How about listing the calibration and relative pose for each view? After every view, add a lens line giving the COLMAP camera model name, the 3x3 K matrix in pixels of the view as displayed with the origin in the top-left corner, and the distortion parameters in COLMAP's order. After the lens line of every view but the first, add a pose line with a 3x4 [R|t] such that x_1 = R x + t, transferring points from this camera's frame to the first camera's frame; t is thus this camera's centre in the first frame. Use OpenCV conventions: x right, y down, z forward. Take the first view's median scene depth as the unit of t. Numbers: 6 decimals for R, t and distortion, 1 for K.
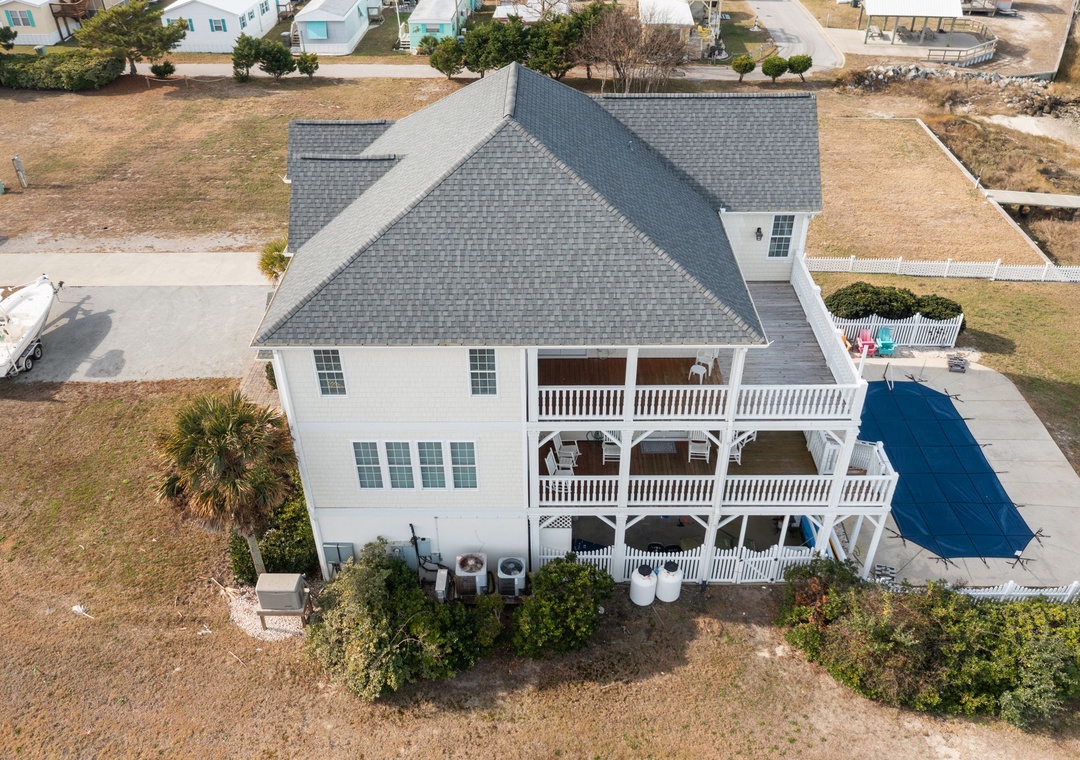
lens RADIAL K [[888.2, 0, 540.0], [0, 888.2, 380.0], [0, 0, 1]] dist [-0.005304, -0.003164]
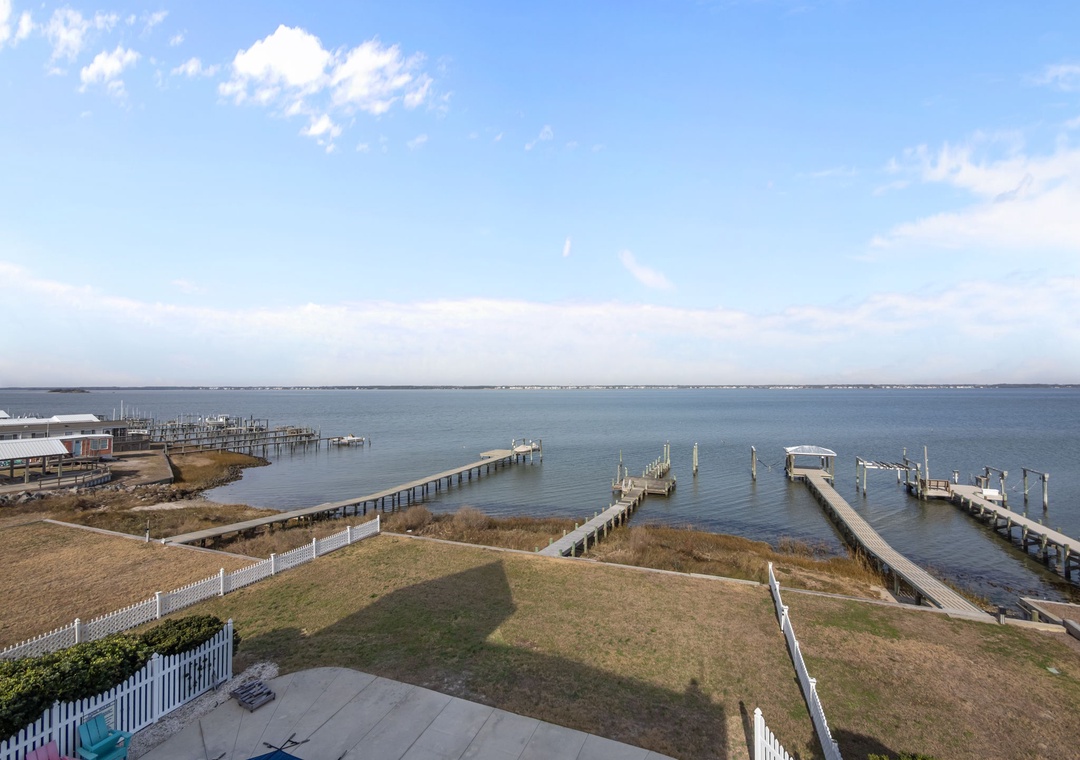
lens RADIAL K [[458.7, 0, 540.0], [0, 458.7, 380.0], [0, 0, 1]] dist [0.000005, -0.000260]
pose [[0.335921, 0.027821, 0.941479, 0.218096], [0.549145, 0.806315, -0.219762, -0.014978], [-0.765243, 0.590831, 0.255581, 0.610608]]
